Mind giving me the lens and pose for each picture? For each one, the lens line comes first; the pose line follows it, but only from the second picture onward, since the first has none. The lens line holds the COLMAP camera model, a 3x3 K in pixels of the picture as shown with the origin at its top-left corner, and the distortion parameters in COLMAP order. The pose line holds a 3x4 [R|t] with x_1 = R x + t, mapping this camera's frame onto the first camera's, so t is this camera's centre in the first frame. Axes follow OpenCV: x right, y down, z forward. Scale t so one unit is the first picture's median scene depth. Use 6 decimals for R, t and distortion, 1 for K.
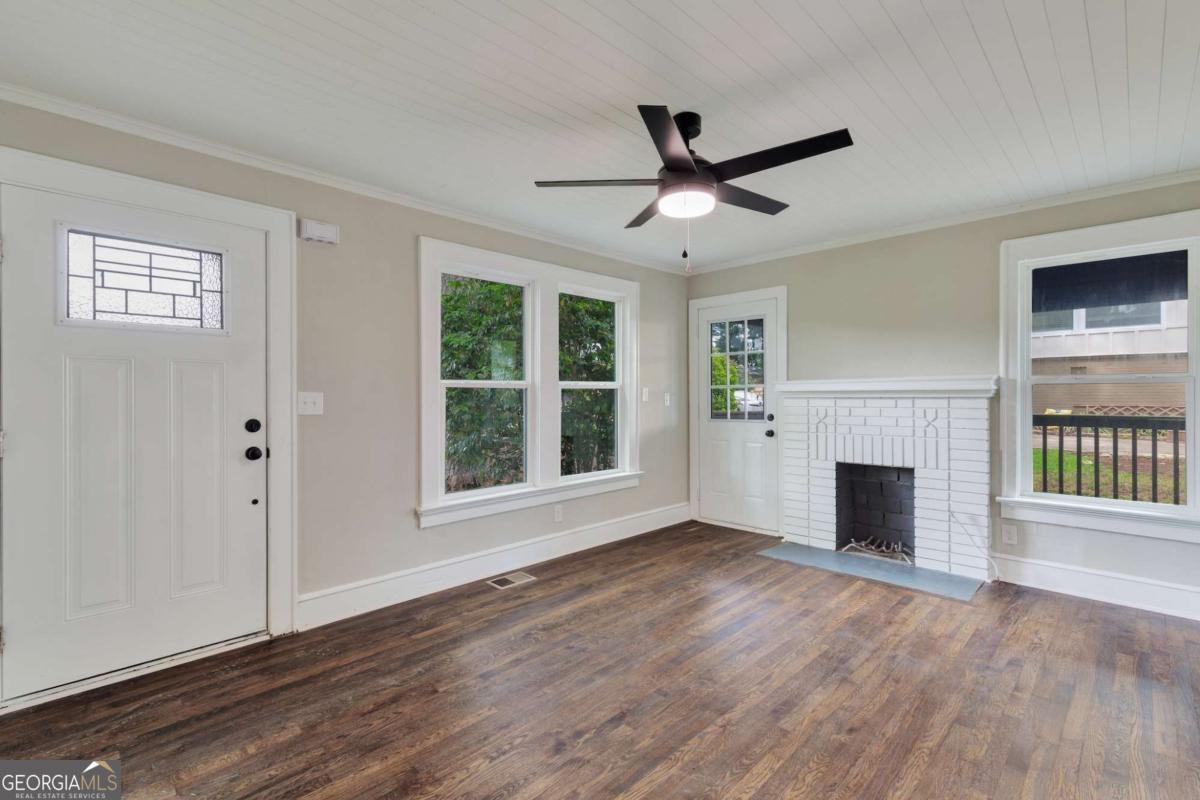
lens RADIAL K [[539.2, 0, 598.4], [0, 539.2, 396.6], [0, 0, 1]] dist [0.002359, 0.000019]
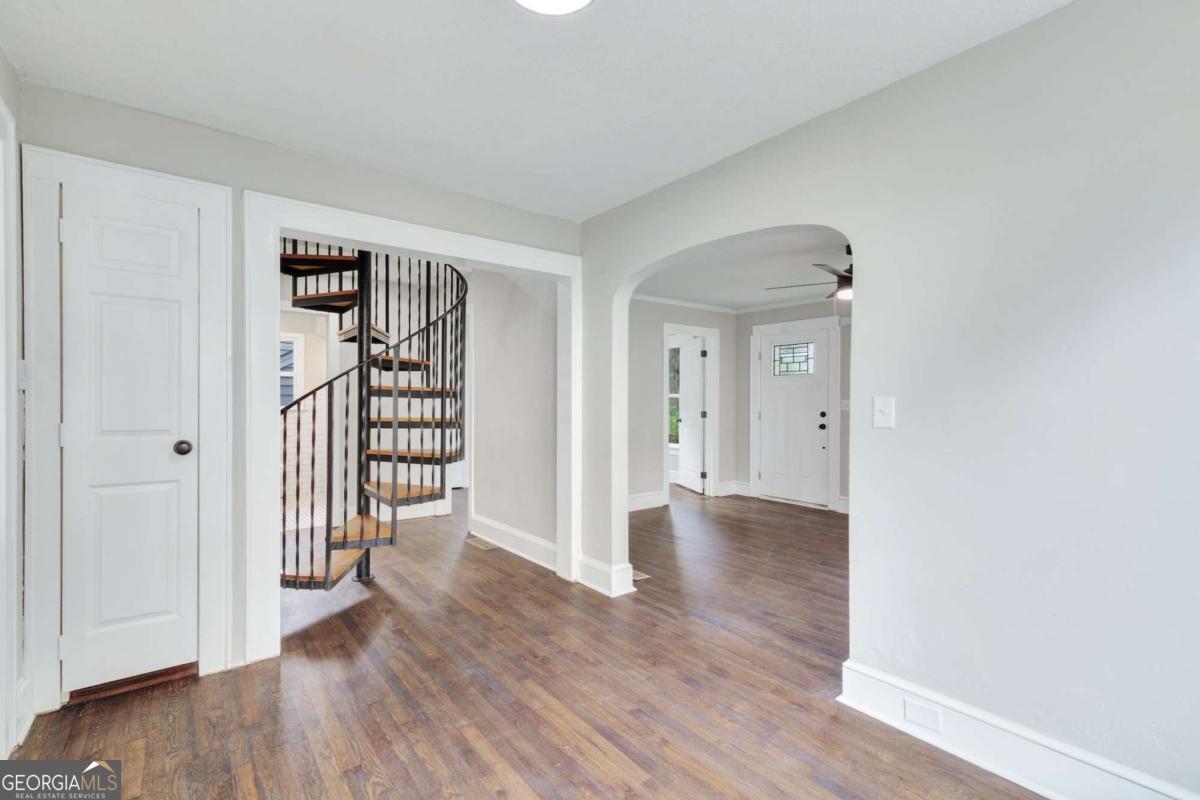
lens RADIAL K [[558.9, 0, 599.5], [0, 558.9, 387.4], [0, 0, 1]] dist [0.001077, -0.001886]
pose [[-0.119781, -0.017906, -0.992639, 1.550763], [-0.010313, 0.999806, -0.016791, -0.010365], [0.992747, 0.008226, -0.119943, 0.289529]]
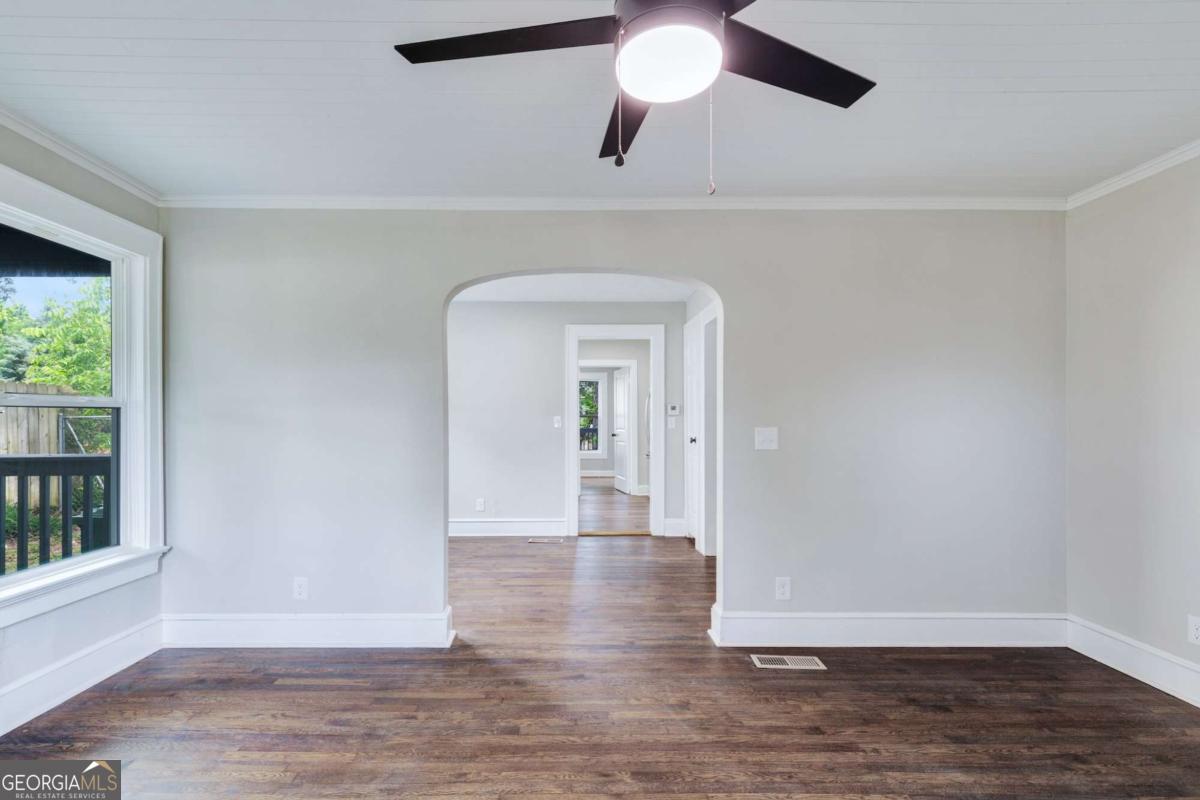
lens RADIAL K [[558.9, 0, 572.8], [0, 558.9, 414.2], [0, 0, 1]] dist [0.001077, -0.001886]
pose [[-0.700855, 0.005357, 0.713284, -0.123828], [0.006176, 0.999980, -0.001442, -0.010624], [-0.713277, 0.003395, -0.700874, 1.082017]]
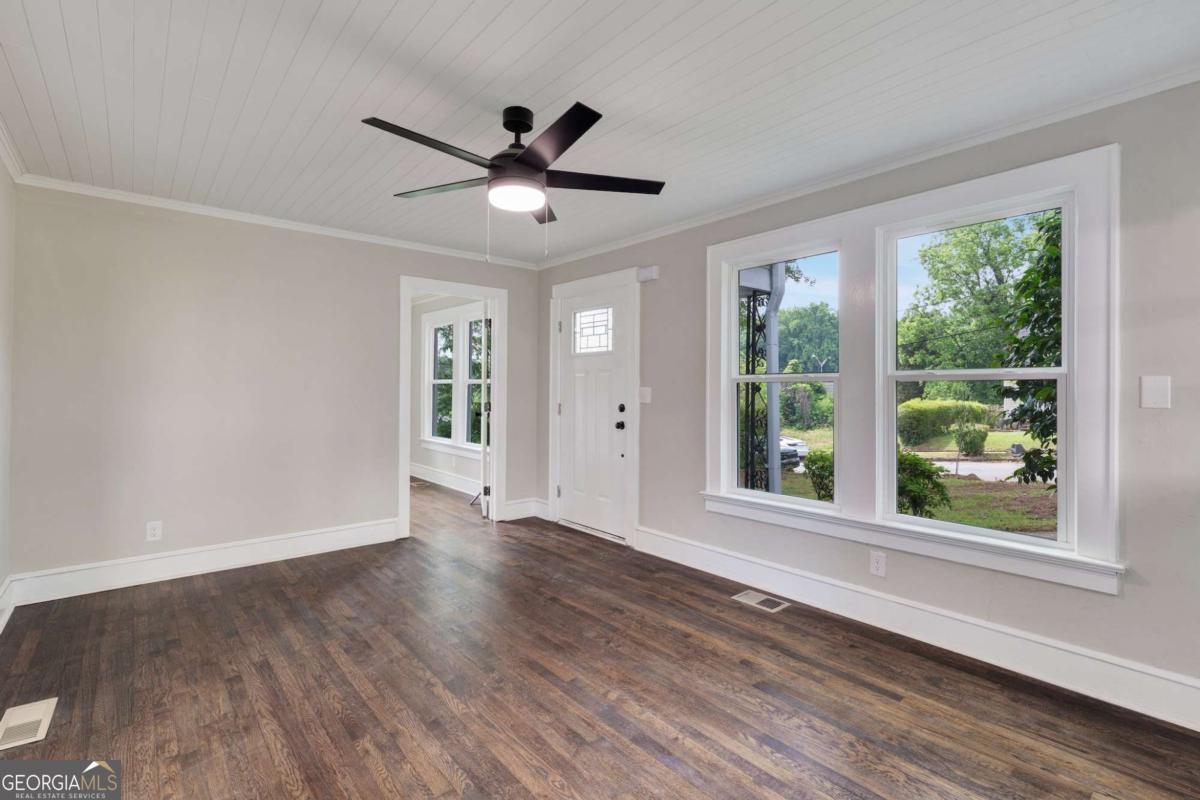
lens RADIAL K [[558.9, 0, 607.2], [0, 558.9, 391.5], [0, 0, 1]] dist [0.001077, -0.001886]
pose [[-0.082985, 0.005422, -0.996536, 0.864351], [-0.010178, 0.999928, 0.006288, -0.005271], [0.996499, 0.010664, -0.082924, 0.926787]]
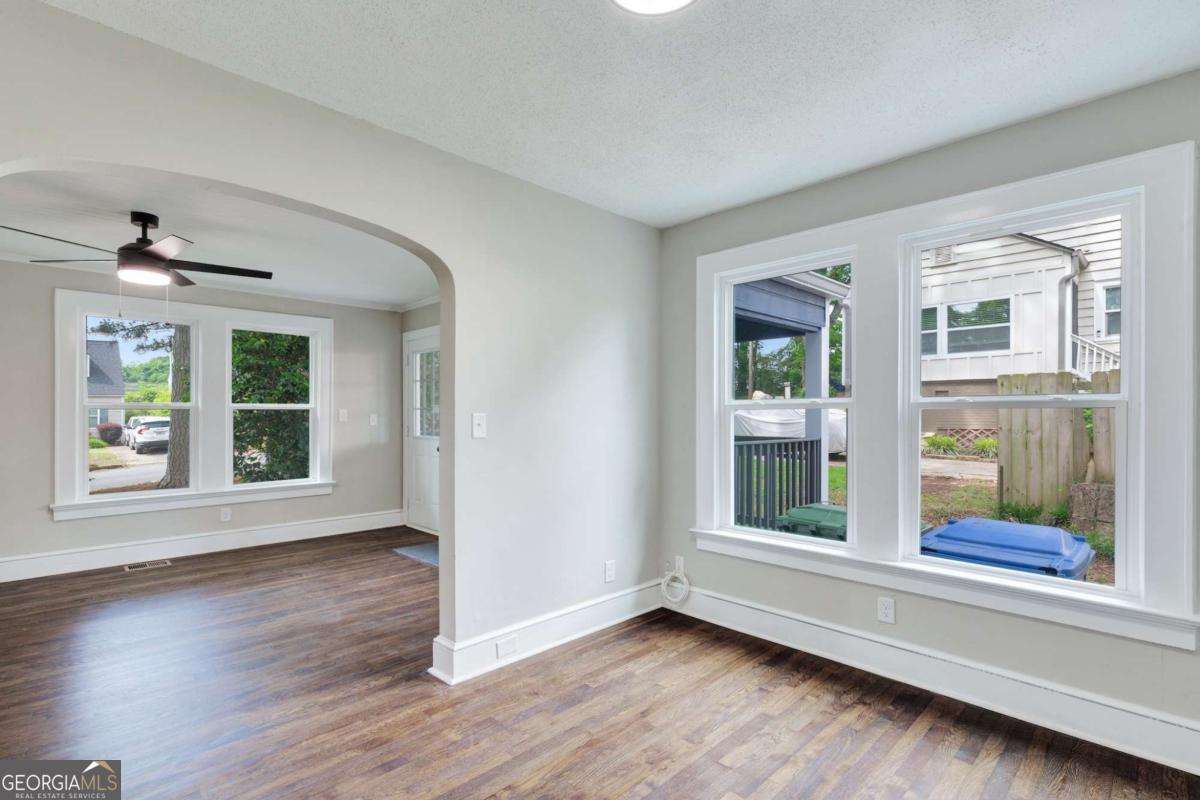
lens RADIAL K [[558.9, 0, 598.0], [0, 558.9, 412.2], [0, 0, 1]] dist [0.001077, -0.001886]
pose [[0.999973, 0.007114, -0.001684, 0.982252], [-0.007123, 0.999963, -0.004899, -0.012922], [0.001649, 0.004911, 0.999987, -0.314610]]
